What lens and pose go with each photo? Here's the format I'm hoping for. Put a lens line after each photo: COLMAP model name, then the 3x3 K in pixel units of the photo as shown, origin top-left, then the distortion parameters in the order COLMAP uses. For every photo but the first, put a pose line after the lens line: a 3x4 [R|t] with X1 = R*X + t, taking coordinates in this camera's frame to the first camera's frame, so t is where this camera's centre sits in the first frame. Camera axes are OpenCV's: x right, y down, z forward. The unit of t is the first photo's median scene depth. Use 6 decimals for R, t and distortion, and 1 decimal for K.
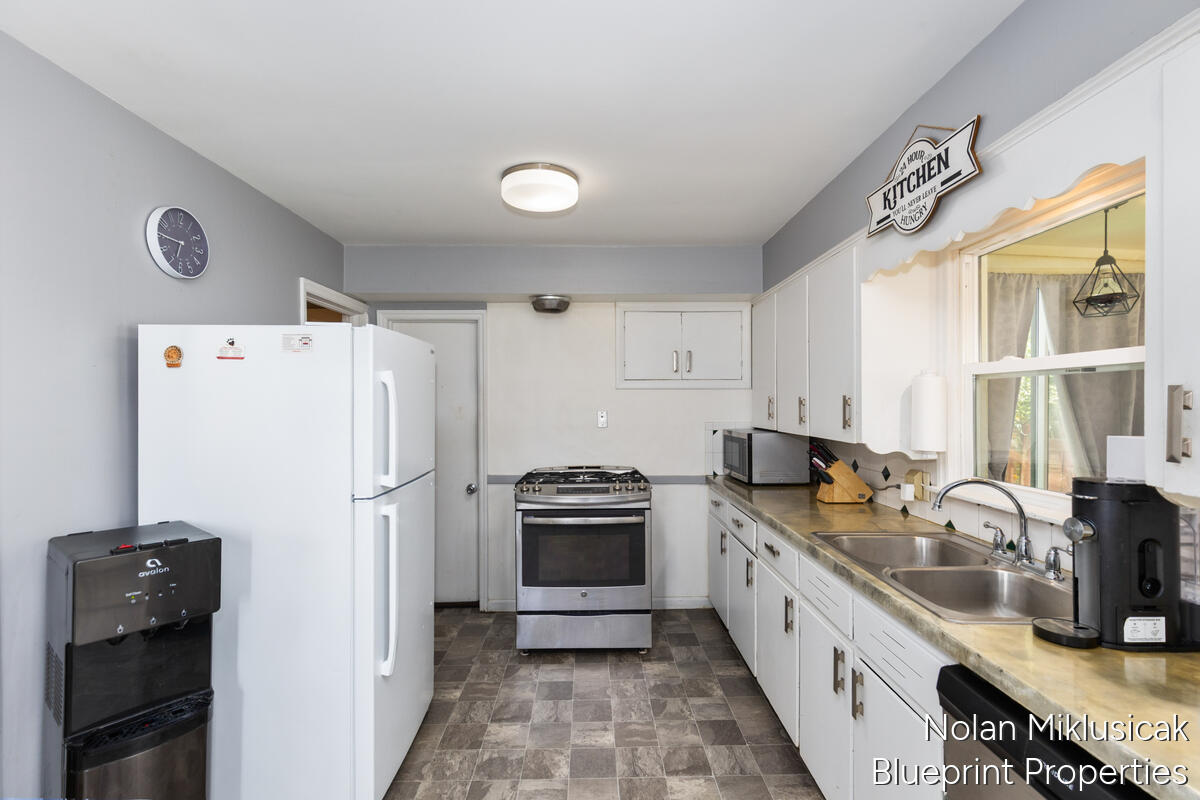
lens RADIAL K [[542.2, 0, 600.0], [0, 542.2, 400.0], [0, 0, 1]] dist [-0.001869, -0.000280]
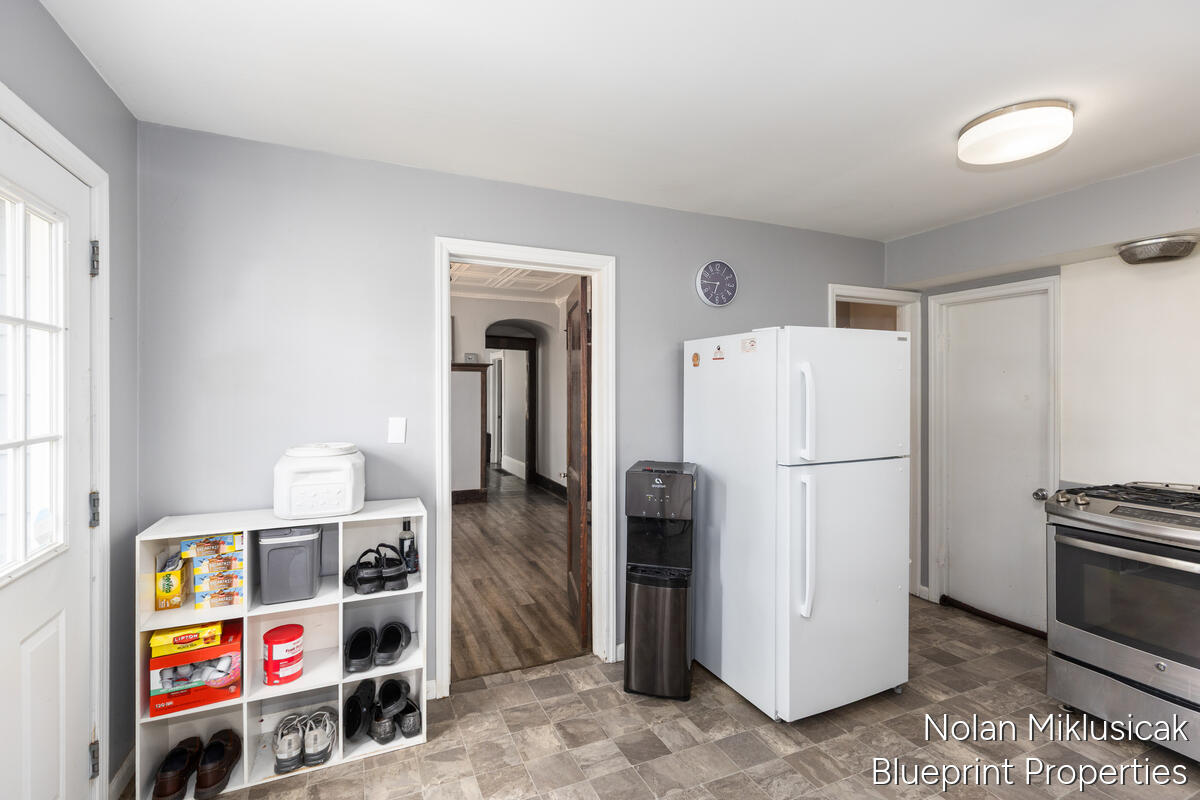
lens RADIAL K [[543.7, 0, 598.6], [0, 543.7, 389.0], [0, 0, 1]] dist [0.001962, 0.000233]
pose [[0.388300, -0.000568, -0.921533, 0.436851], [0.000410, 1.000000, -0.000444, 0.004635], [0.921533, -0.000205, 0.388300, 0.090937]]
